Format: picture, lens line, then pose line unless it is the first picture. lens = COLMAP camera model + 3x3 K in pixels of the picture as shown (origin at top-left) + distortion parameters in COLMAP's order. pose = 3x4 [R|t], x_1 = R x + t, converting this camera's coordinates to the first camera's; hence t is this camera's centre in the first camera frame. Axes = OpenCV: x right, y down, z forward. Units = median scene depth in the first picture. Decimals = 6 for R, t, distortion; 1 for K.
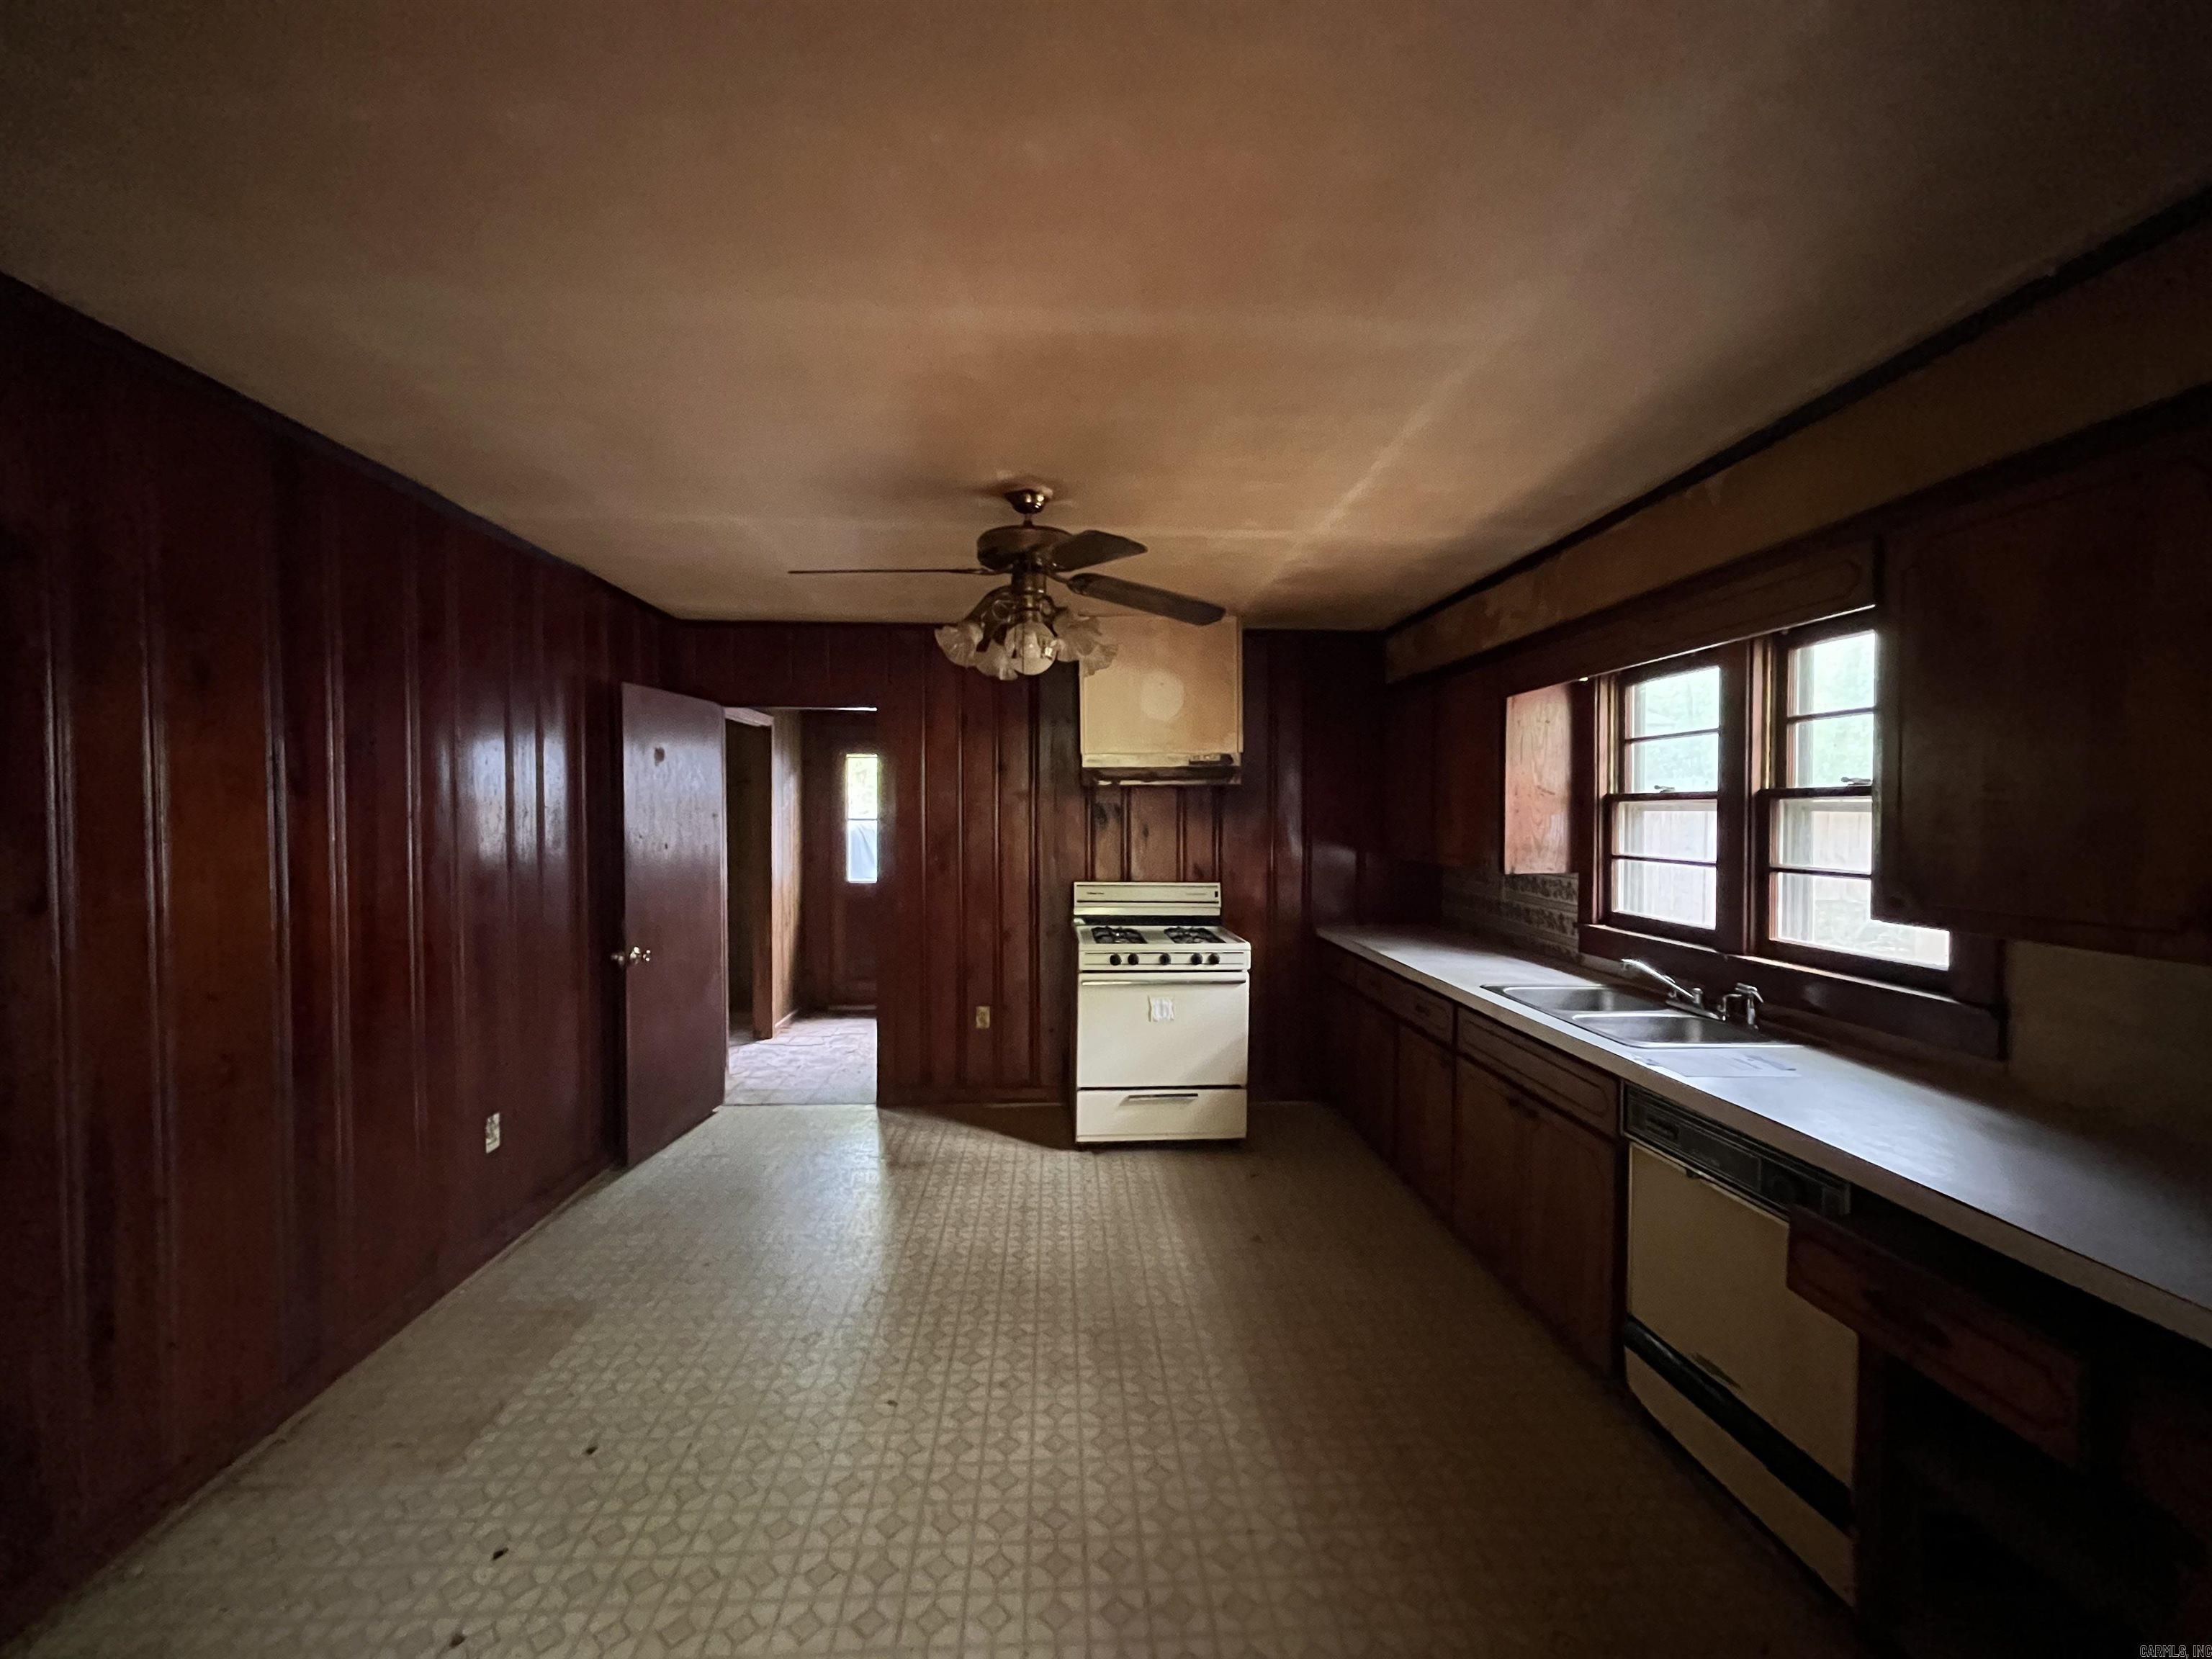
lens RADIAL K [[894.3, 0, 1102.5], [0, 894.3, 831.3], [0, 0, 1]] dist [-0.002477, 0.000495]
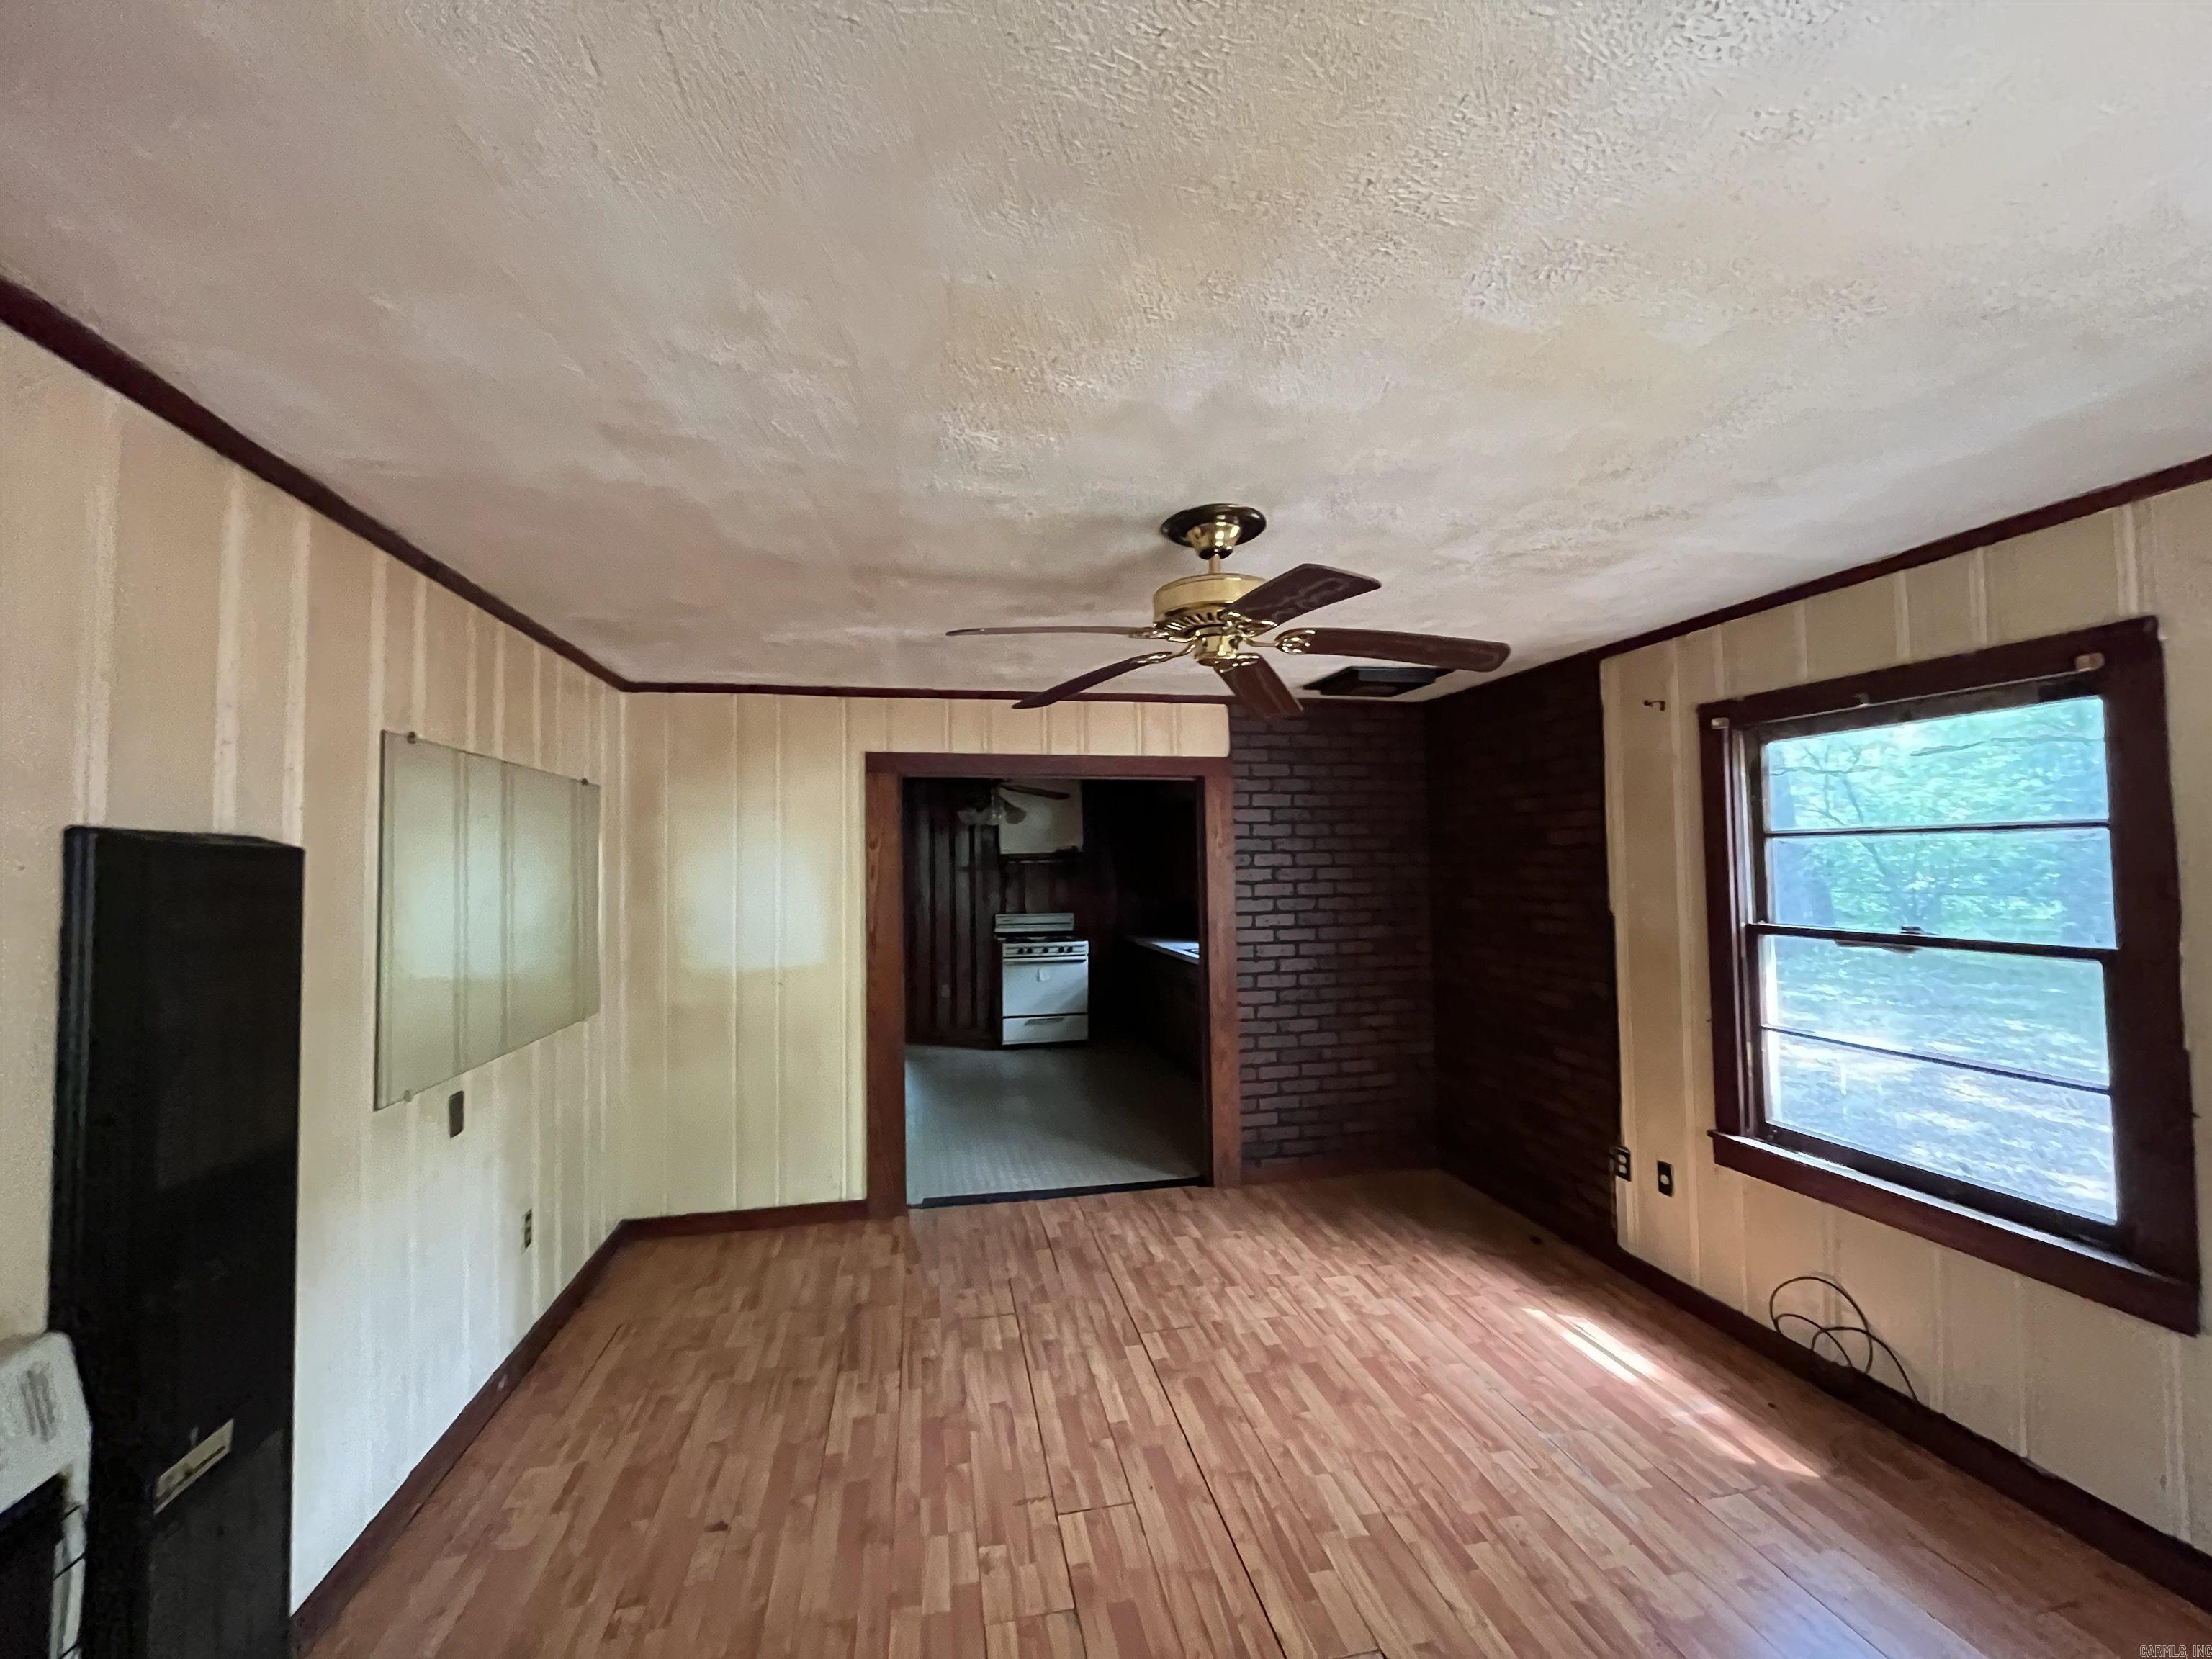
lens RADIAL K [[894.3, 0, 1107.1], [0, 894.3, 829.1], [0, 0, 1]] dist [-0.002477, 0.000495]
pose [[0.987584, -0.012827, 0.156568, -0.102314], [0.022344, 0.997998, -0.059172, -0.006273], [-0.155495, 0.061936, 0.985893, -0.995564]]
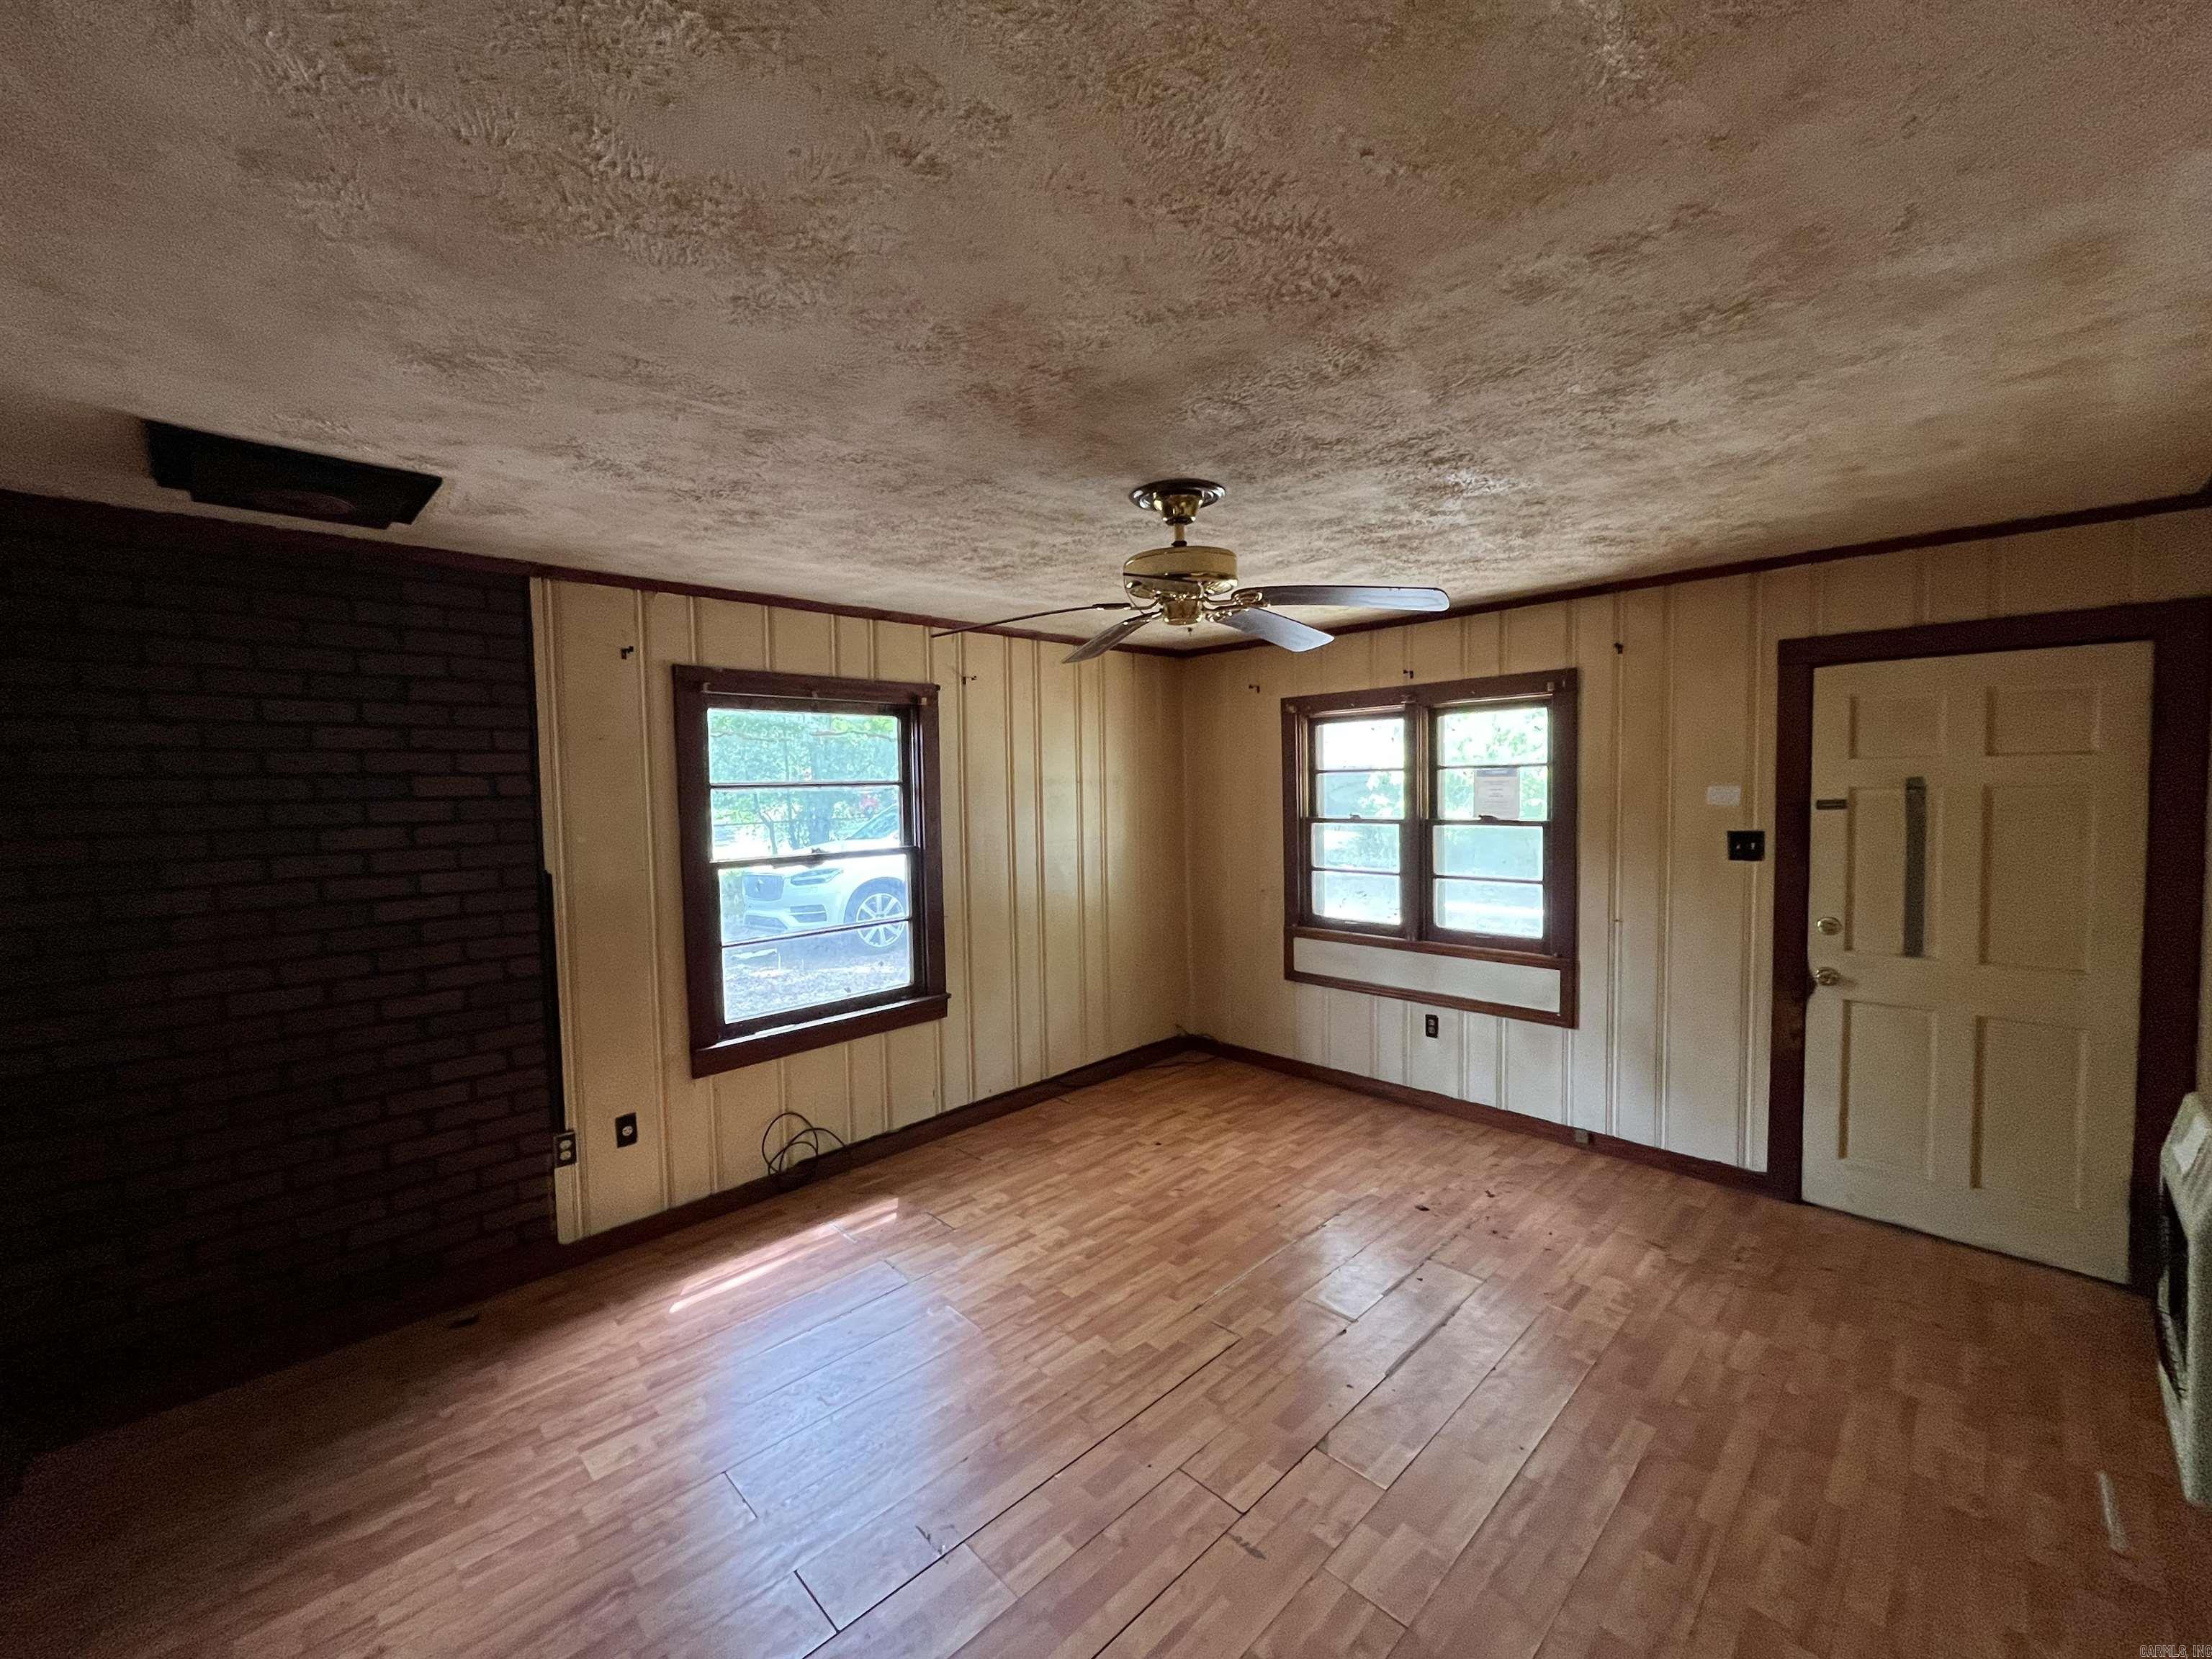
lens RADIAL K [[894.3, 0, 1107.2], [0, 894.3, 829.0], [0, 0, 1]] dist [-0.002477, 0.000495]
pose [[-0.664928, -0.034736, 0.746099, -0.364239], [0.032737, 0.996603, 0.075574, -0.045170], [-0.746190, 0.074676, -0.661532, -0.059150]]
